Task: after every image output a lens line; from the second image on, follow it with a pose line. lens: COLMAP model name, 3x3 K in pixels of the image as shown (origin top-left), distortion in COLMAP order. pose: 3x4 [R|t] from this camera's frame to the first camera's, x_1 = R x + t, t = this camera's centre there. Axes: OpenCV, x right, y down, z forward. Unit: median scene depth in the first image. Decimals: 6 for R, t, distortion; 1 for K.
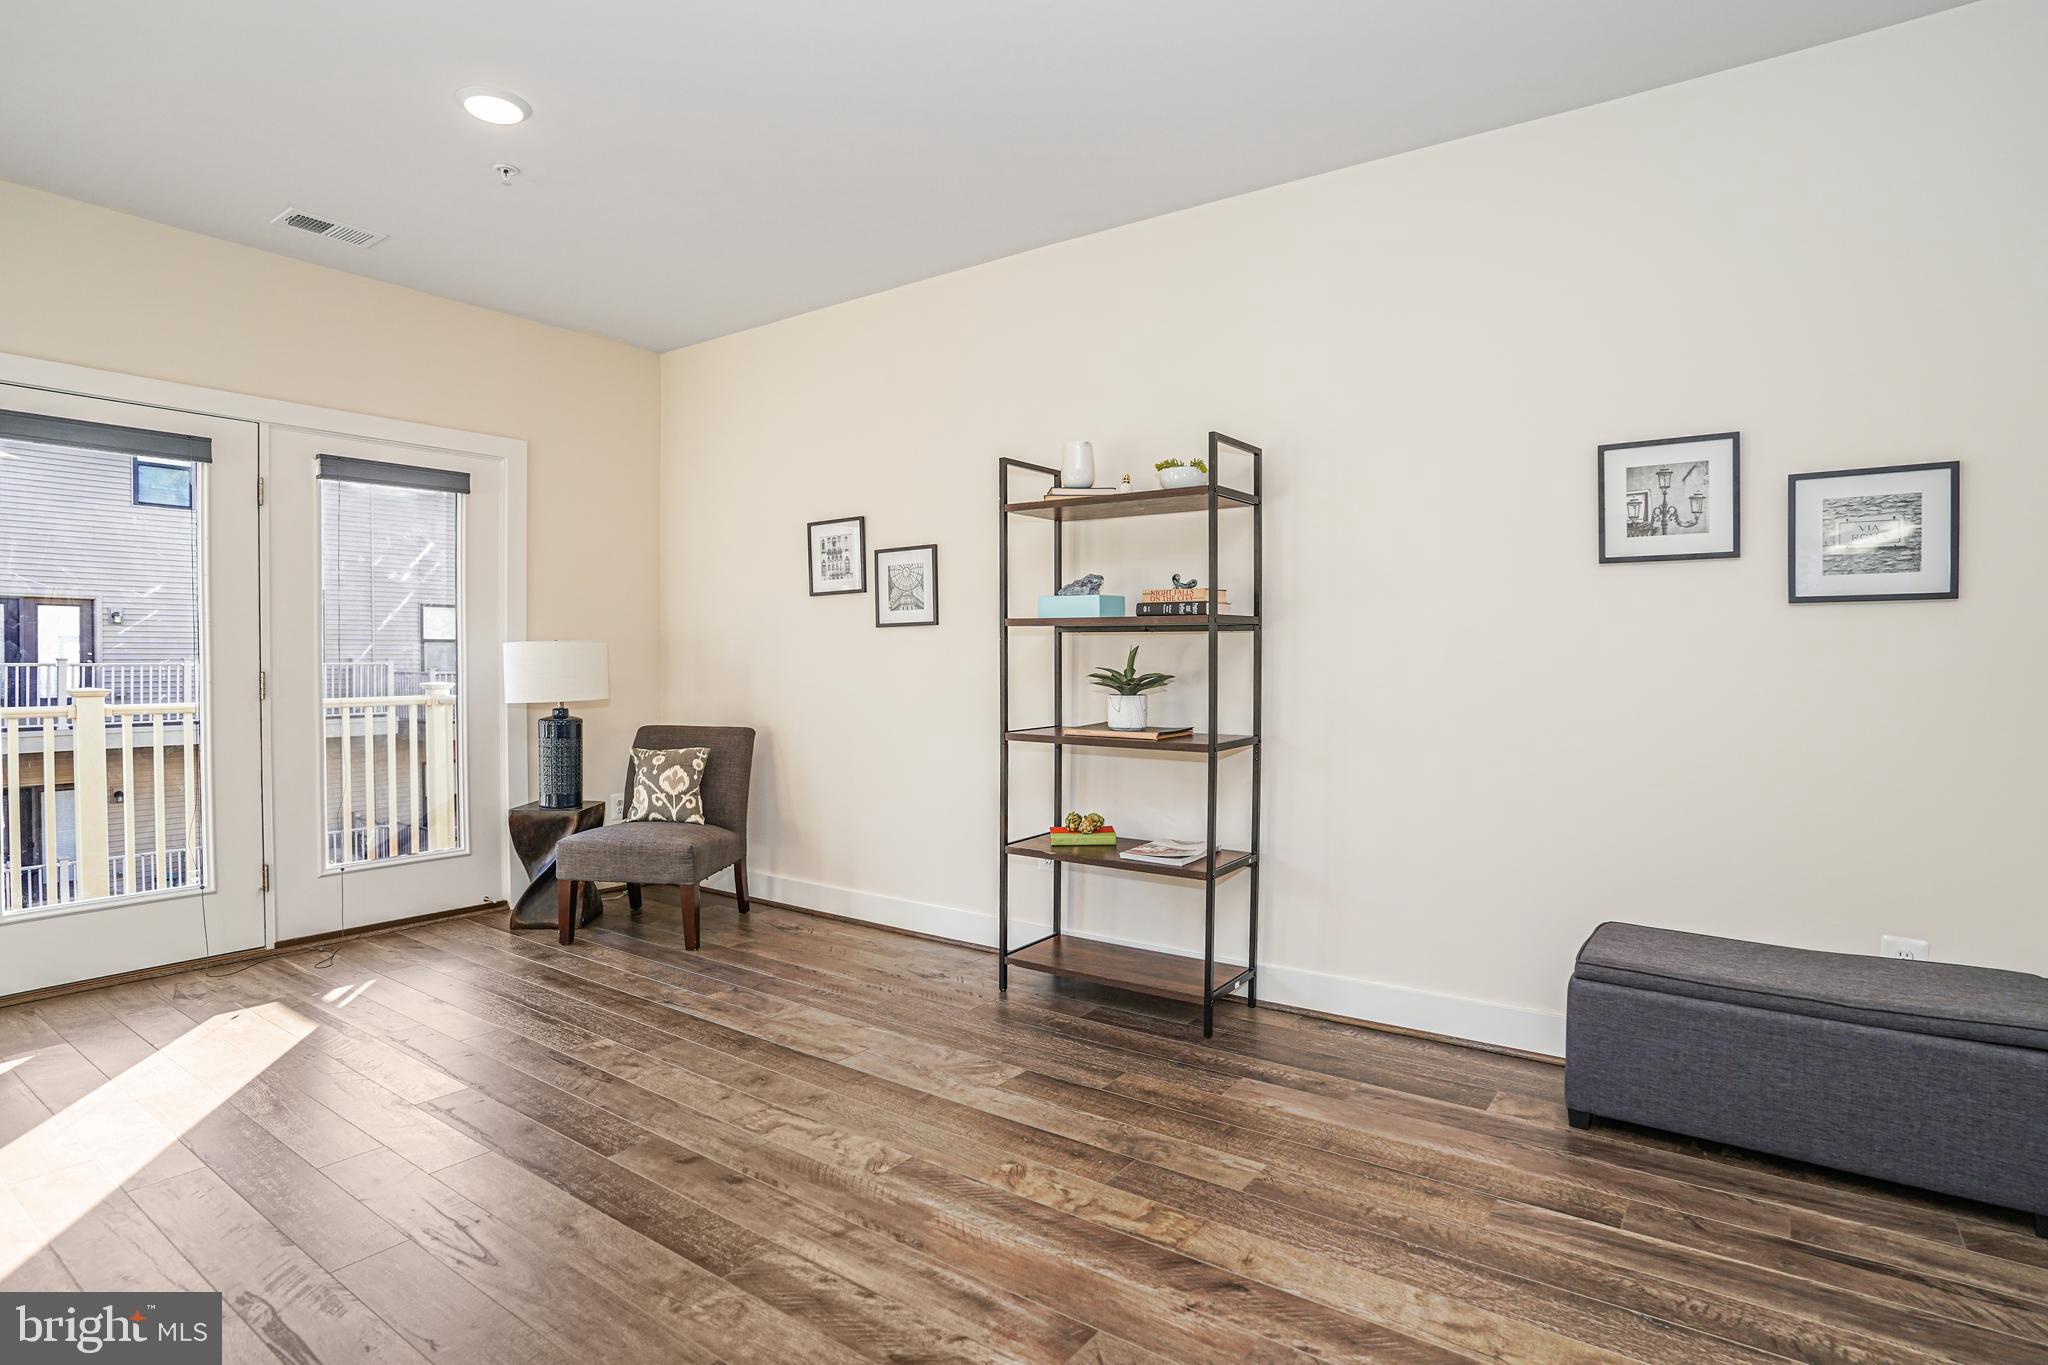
lens RADIAL K [[1049.6, 0, 954.1], [0, 1049.6, 681.9], [0, 0, 1]] dist [-0.052876, -0.000411]
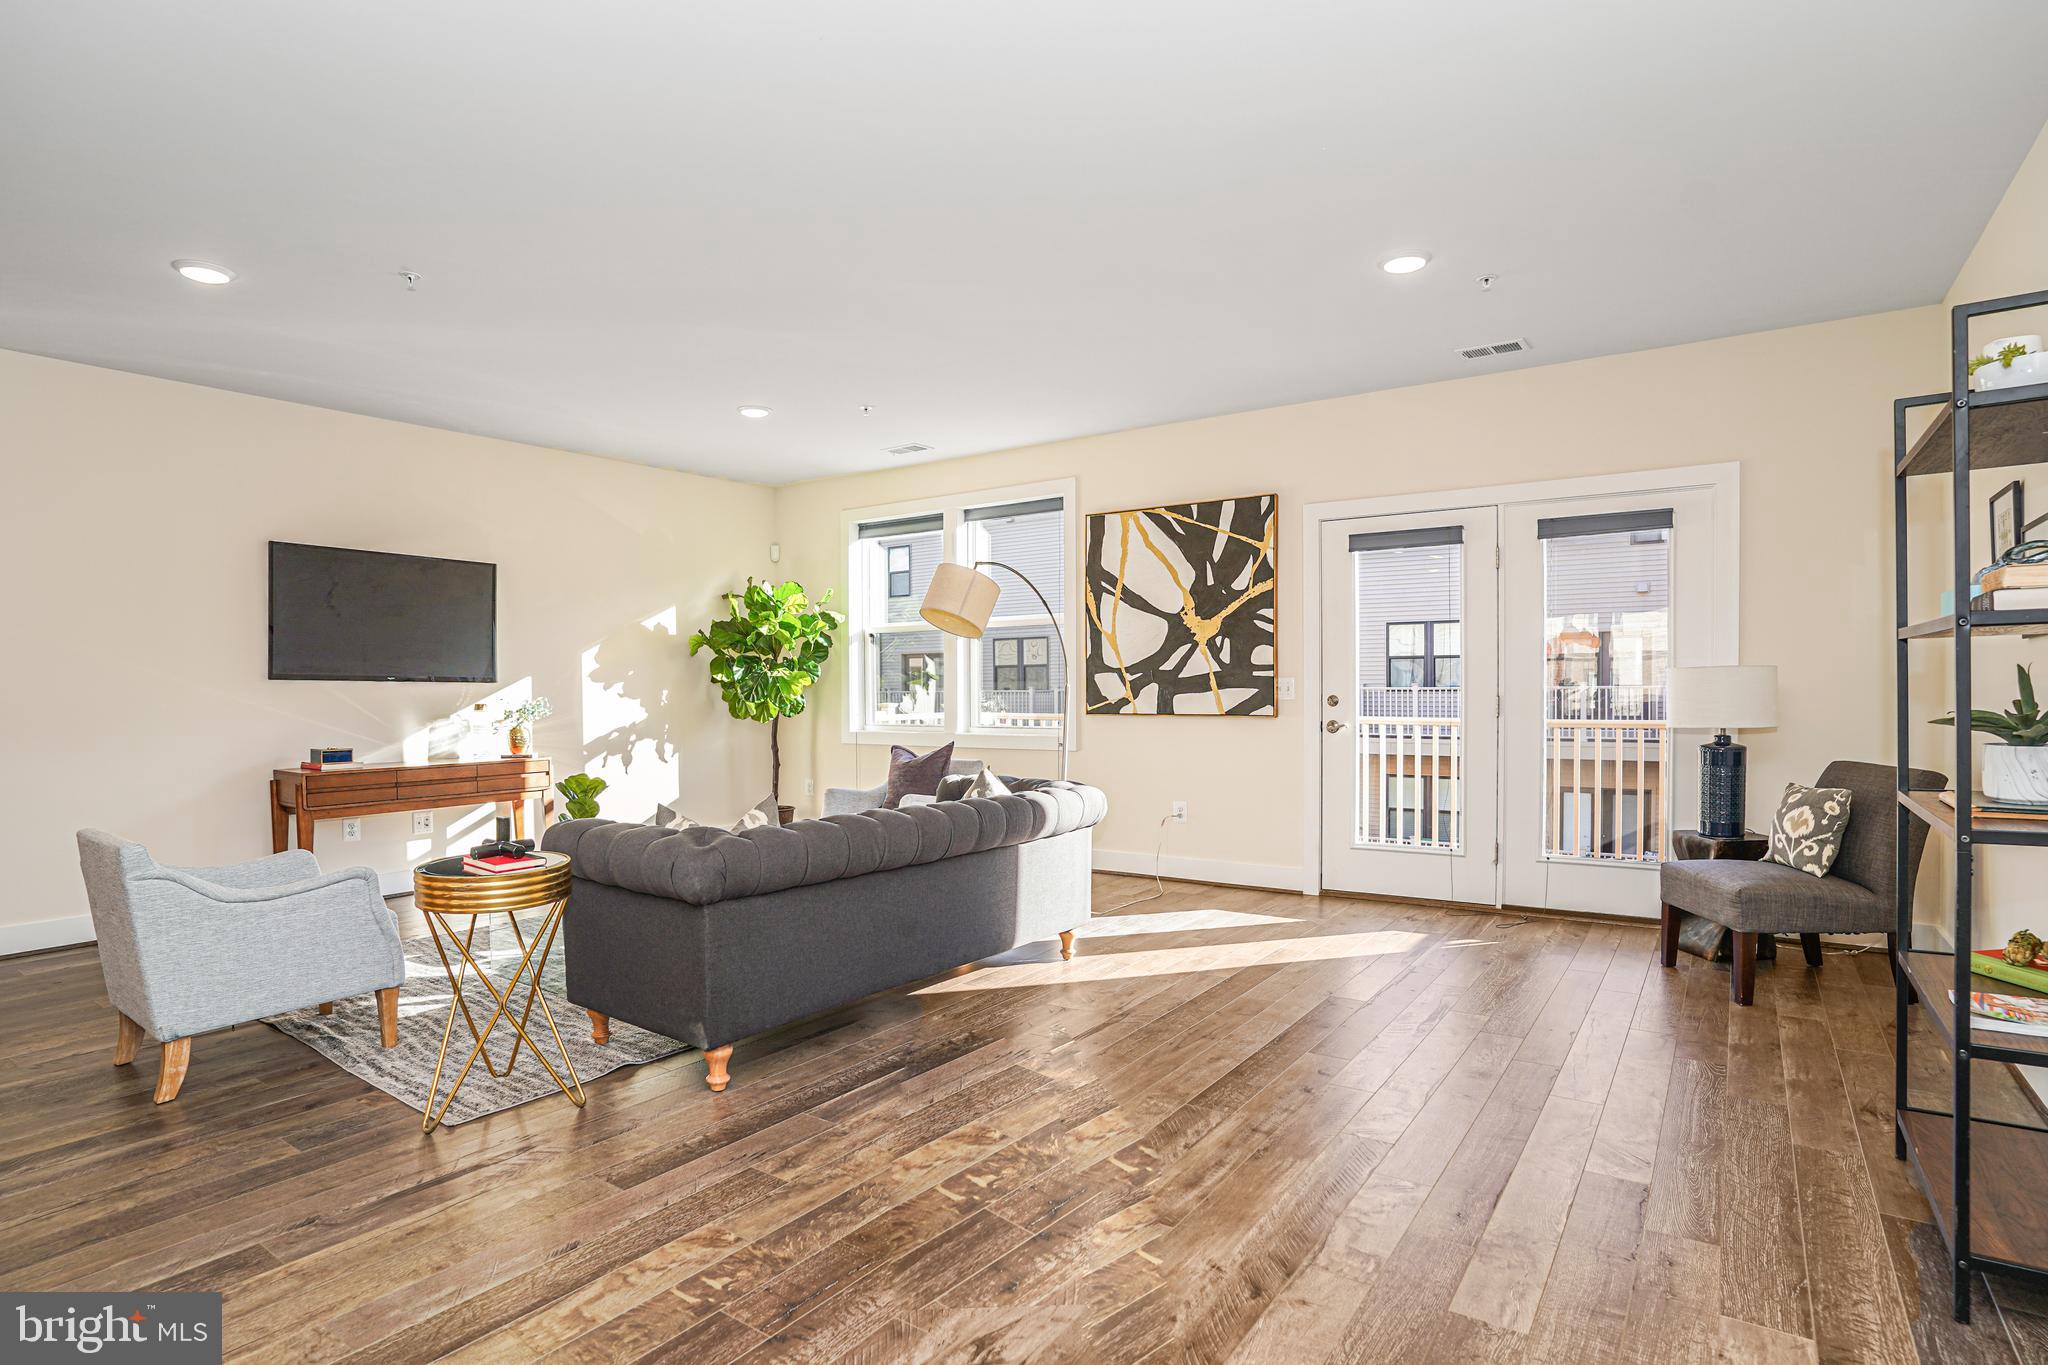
lens RADIAL K [[1048.8, 0, 1020.6], [0, 1048.8, 701.2], [0, 0, 1]] dist [-0.100203, 0.043035]
pose [[0.035733, 0.014580, -0.999255, 0.699883], [-0.015938, 0.999775, 0.014018, -0.012312], [0.999234, 0.015426, 0.035958, 0.388208]]
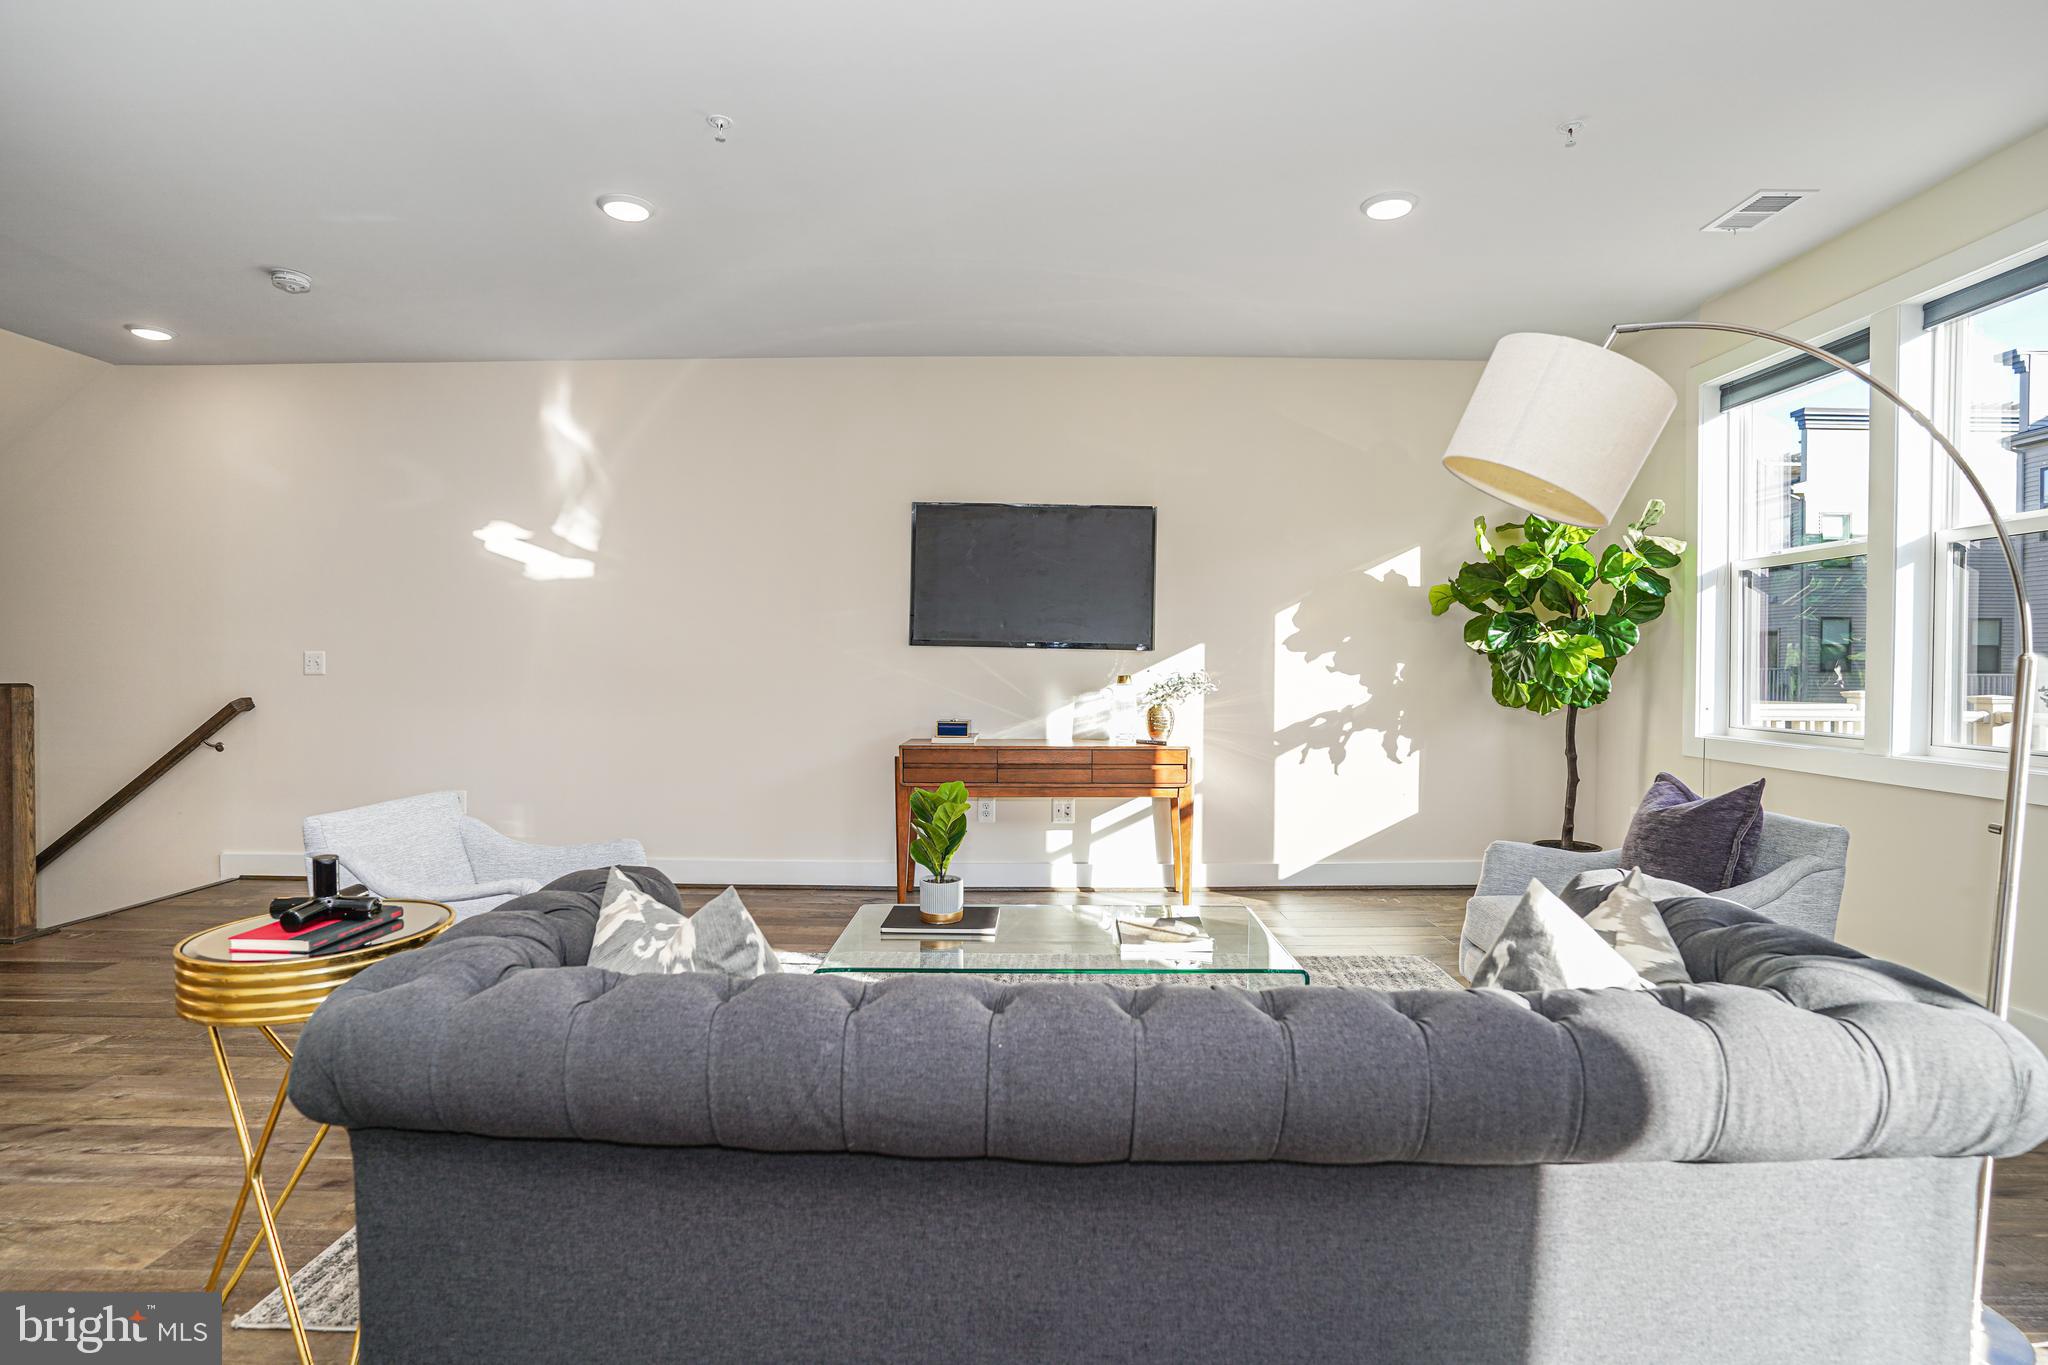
lens RADIAL K [[1007.3, 0, 1028.0], [0, 1007.3, 677.7], [0, 0, 1]] dist [-0.082044, 0.037654]
pose [[-0.801421, 0.006064, -0.598070, -0.100486], [-0.017673, 0.999272, 0.033815, -0.012031], [0.597839, 0.037669, -0.800730, 0.585934]]
